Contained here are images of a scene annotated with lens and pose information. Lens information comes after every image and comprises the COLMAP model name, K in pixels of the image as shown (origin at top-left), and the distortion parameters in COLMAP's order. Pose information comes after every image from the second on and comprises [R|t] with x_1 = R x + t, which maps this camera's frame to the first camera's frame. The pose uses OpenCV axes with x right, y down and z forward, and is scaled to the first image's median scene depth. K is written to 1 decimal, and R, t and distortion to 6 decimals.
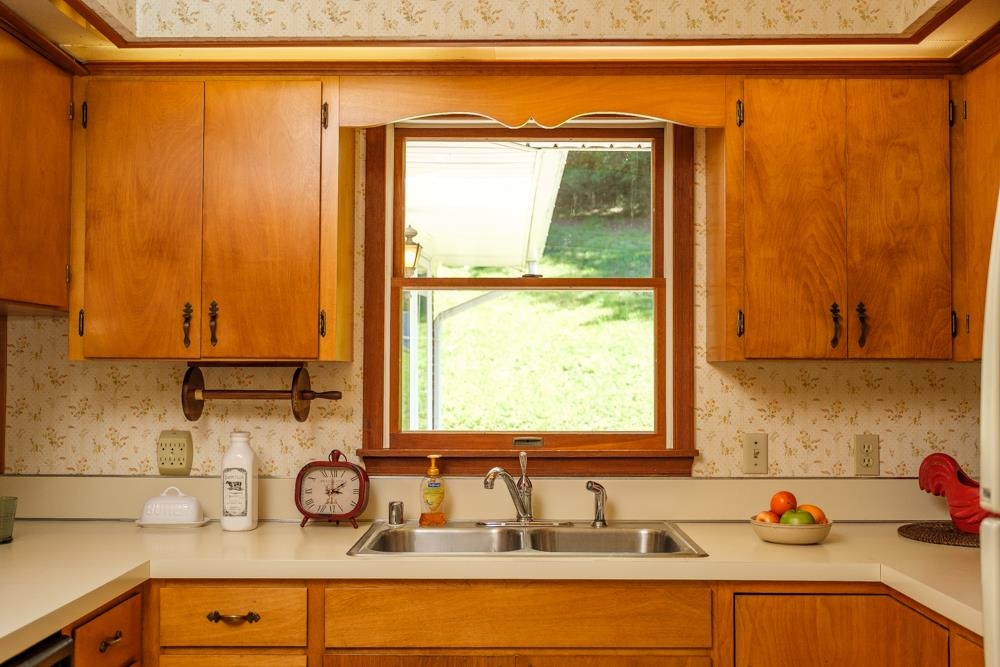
lens RADIAL K [[1072.6, 0, 500.0], [0, 1072.6, 333.5], [0, 0, 1]] dist [-0.008870, 0.008793]
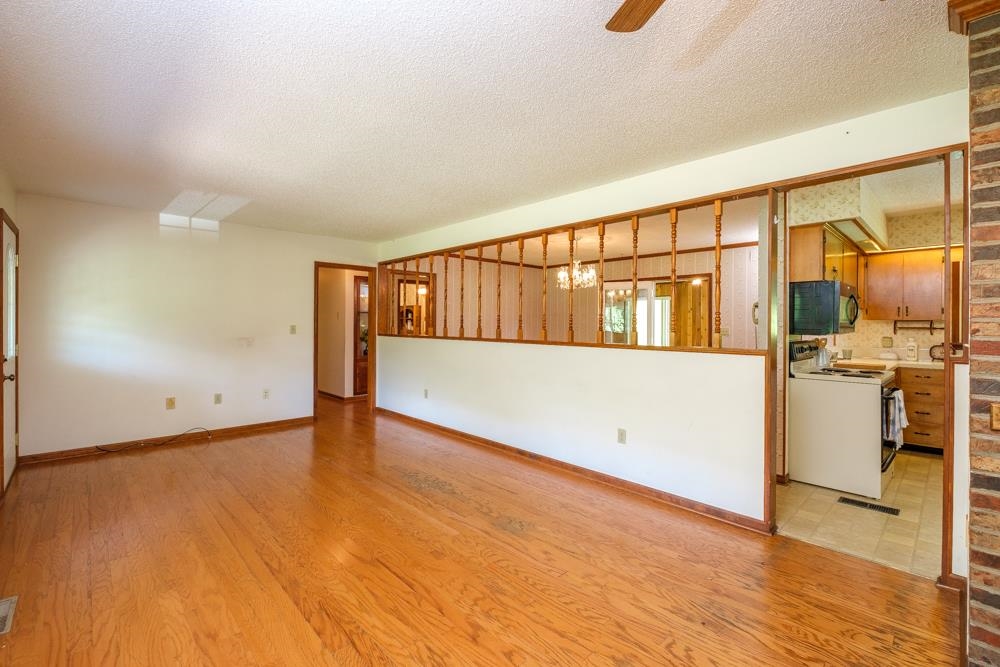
lens RADIAL K [[434.6, 0, 512.3], [0, 434.6, 328.6], [0, 0, 1]] dist [0.000988, 0.000088]
pose [[0.705989, 0.009844, -0.708155, -0.142784], [0.027354, 0.998778, 0.041155, -0.051978], [0.707695, -0.048426, 0.704857, -1.262086]]
